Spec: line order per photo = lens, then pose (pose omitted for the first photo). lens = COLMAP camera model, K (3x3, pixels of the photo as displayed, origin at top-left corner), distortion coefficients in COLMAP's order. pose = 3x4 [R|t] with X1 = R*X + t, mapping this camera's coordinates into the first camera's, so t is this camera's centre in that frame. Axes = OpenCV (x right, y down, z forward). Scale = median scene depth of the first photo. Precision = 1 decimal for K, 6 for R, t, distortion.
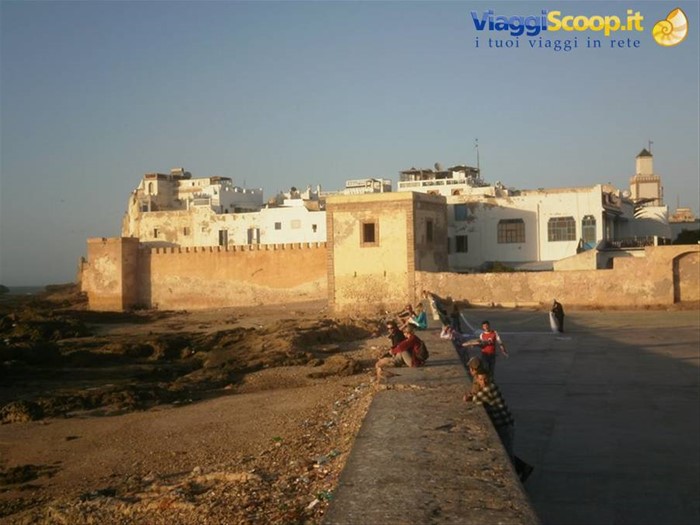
lens RADIAL K [[1055.6, 0, 350.0], [0, 1055.6, 262.5], [0, 0, 1]] dist [0.168183, 0.023413]
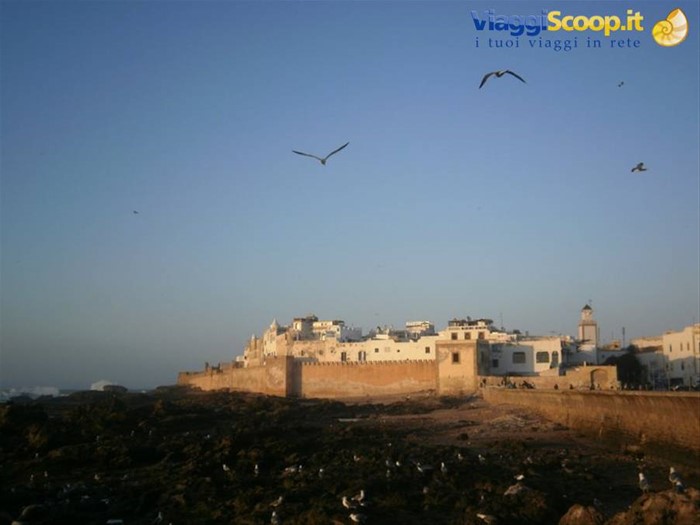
lens RADIAL K [[851.9, 0, 350.0], [0, 851.9, 262.5], [0, 0, 1]] dist [0.011298, 0.028682]
pose [[0.999812, 0.014492, -0.012862, -0.097719], [-0.016039, 0.991424, -0.129700, 0.004878], [0.010872, 0.129882, 0.991470, -0.422793]]
